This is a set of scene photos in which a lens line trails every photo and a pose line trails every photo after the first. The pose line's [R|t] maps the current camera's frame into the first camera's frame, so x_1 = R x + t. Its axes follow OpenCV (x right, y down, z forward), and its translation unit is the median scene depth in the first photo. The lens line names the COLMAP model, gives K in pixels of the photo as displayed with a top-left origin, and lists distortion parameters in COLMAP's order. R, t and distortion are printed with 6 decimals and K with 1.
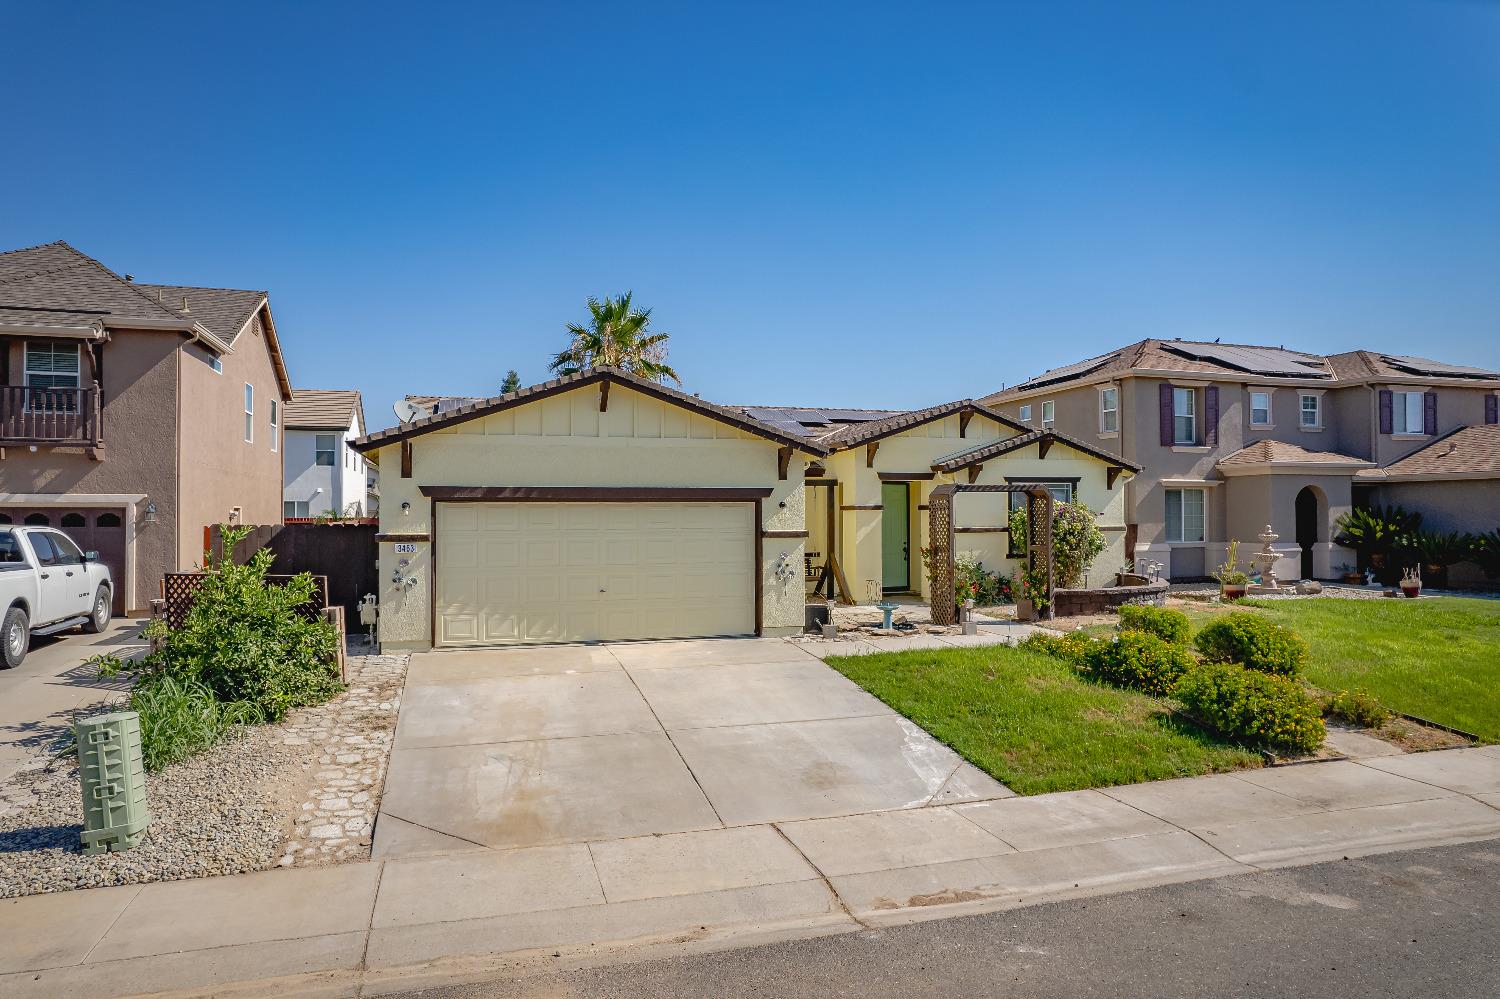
lens RADIAL K [[960.7, 0, 741.0], [0, 960.7, 504.3], [0, 0, 1]] dist [-0.077370, 0.067545]
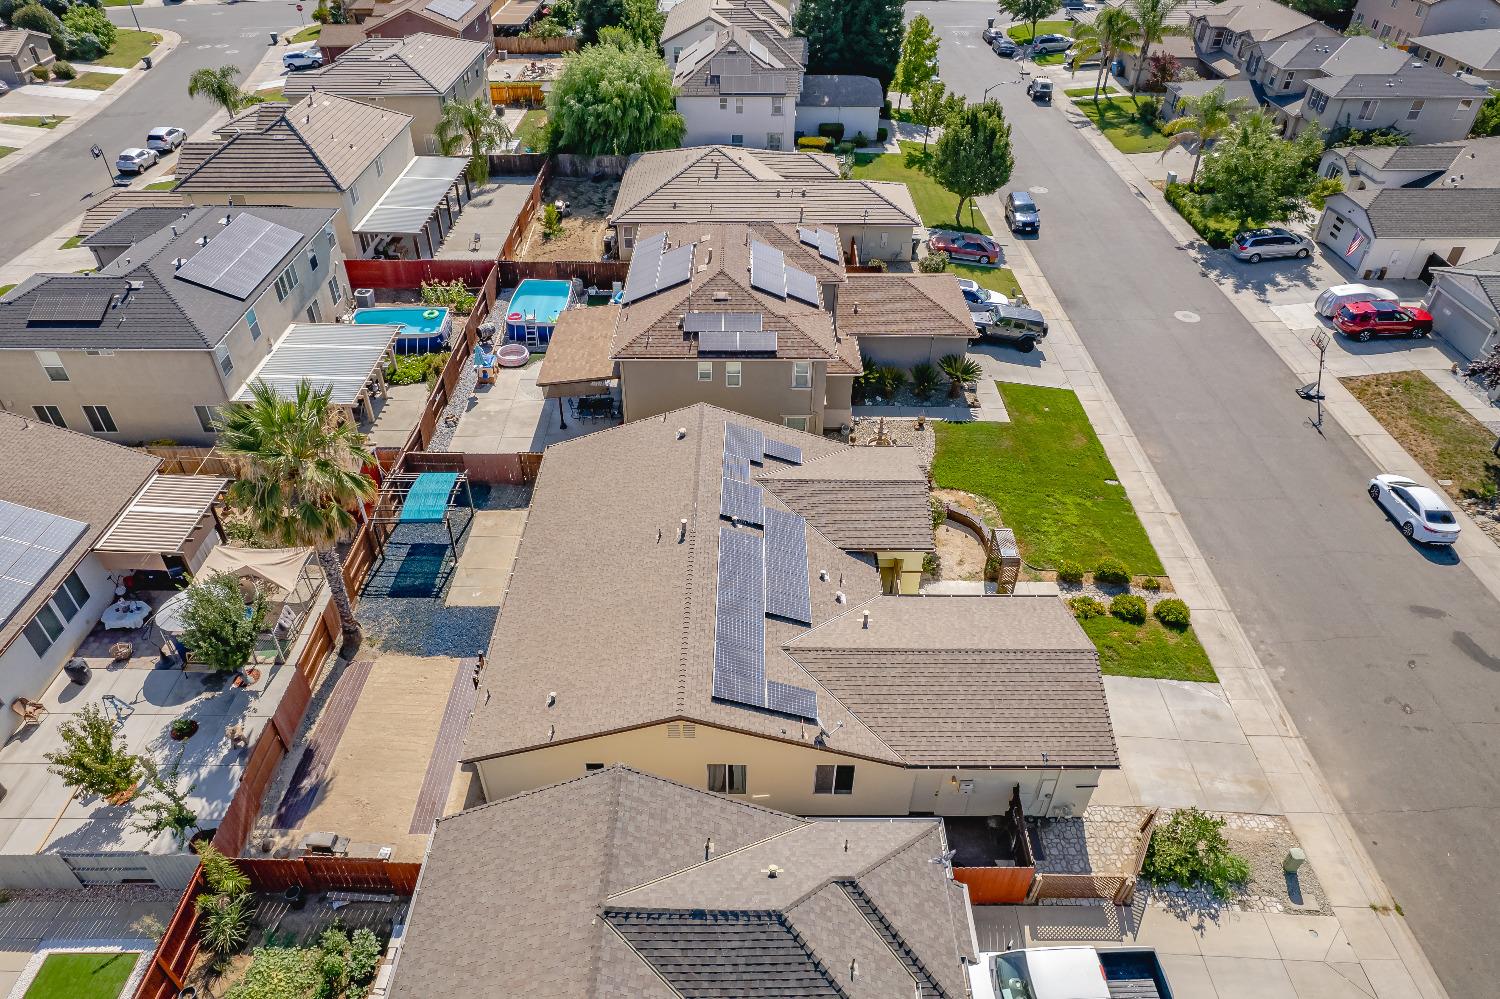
lens RADIAL K [[960.7, 0, 742.6], [0, 960.7, 504.5], [0, 0, 1]] dist [-0.077370, 0.067545]
pose [[0.286158, -0.589186, 0.755628, -1.607646], [-0.016752, 0.785409, 0.618751, -1.534148], [-0.958036, -0.189719, 0.214881, 1.245652]]
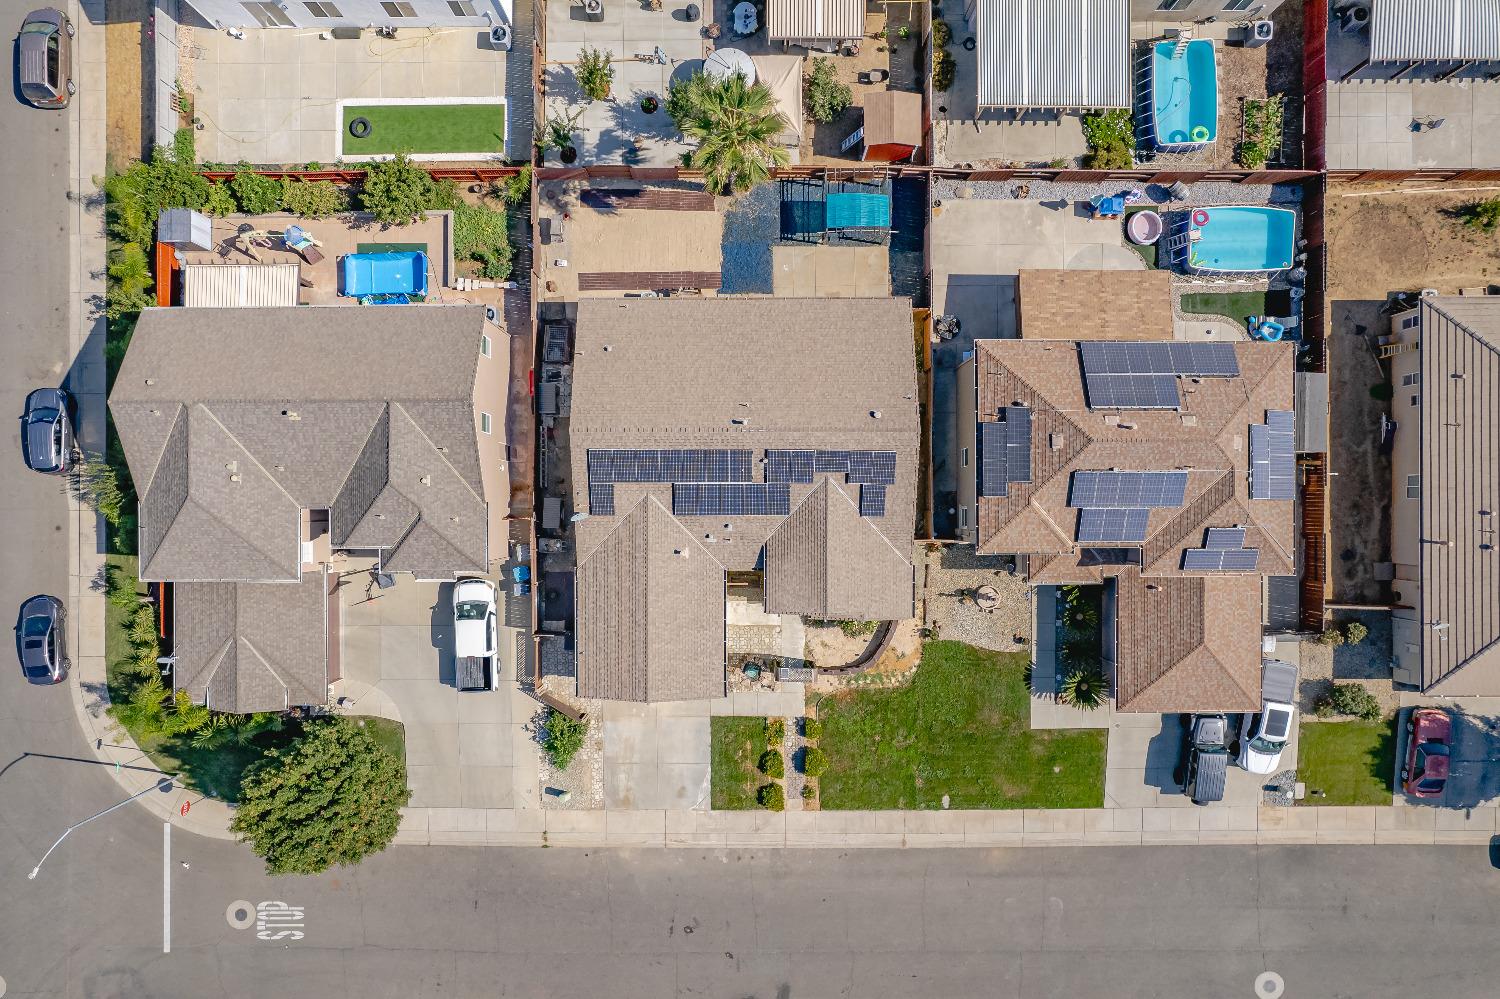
lens RADIAL K [[960.7, 0, 737.6], [0, 960.7, 506.2], [0, 0, 1]] dist [-0.077370, 0.067545]
pose [[0.959750, 0.280843, -0.002553, -0.028713], [0.005611, -0.010085, 0.999933, -3.024790], [0.280798, -0.959701, -0.011255, 1.601524]]
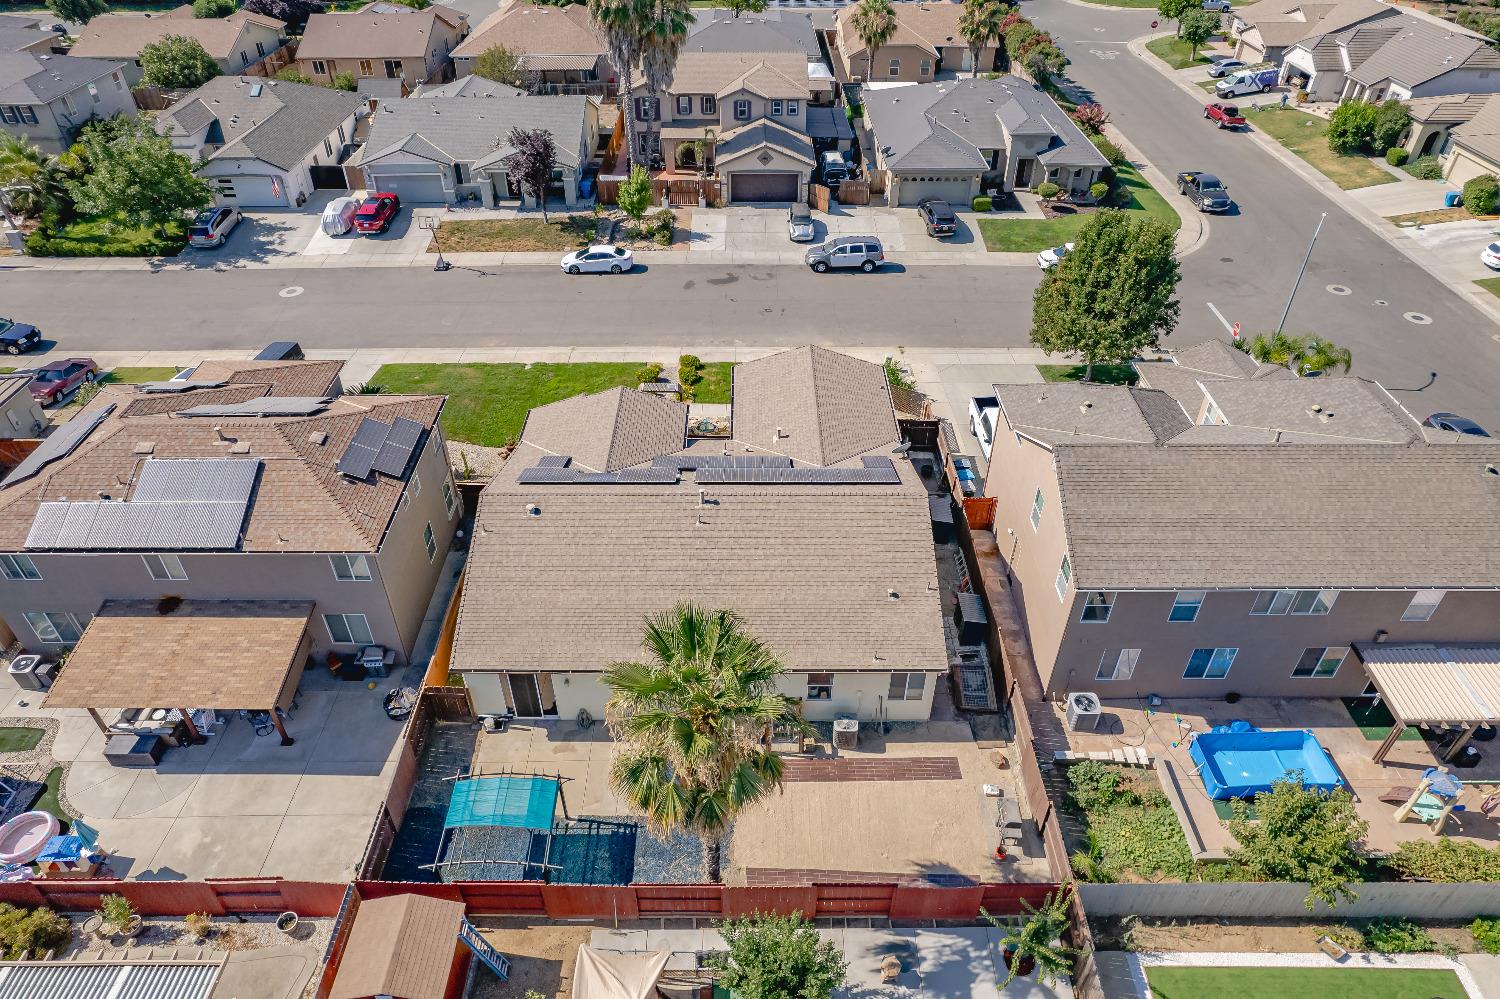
lens RADIAL K [[960.7, 0, 740.3], [0, 960.7, 503.9], [0, 0, 1]] dist [-0.077370, 0.067545]
pose [[-0.958848, -0.170822, 0.226782, -0.669951], [0.002841, 0.792941, 0.609292, -1.520200], [-0.283905, 0.584863, -0.759825, 3.471401]]
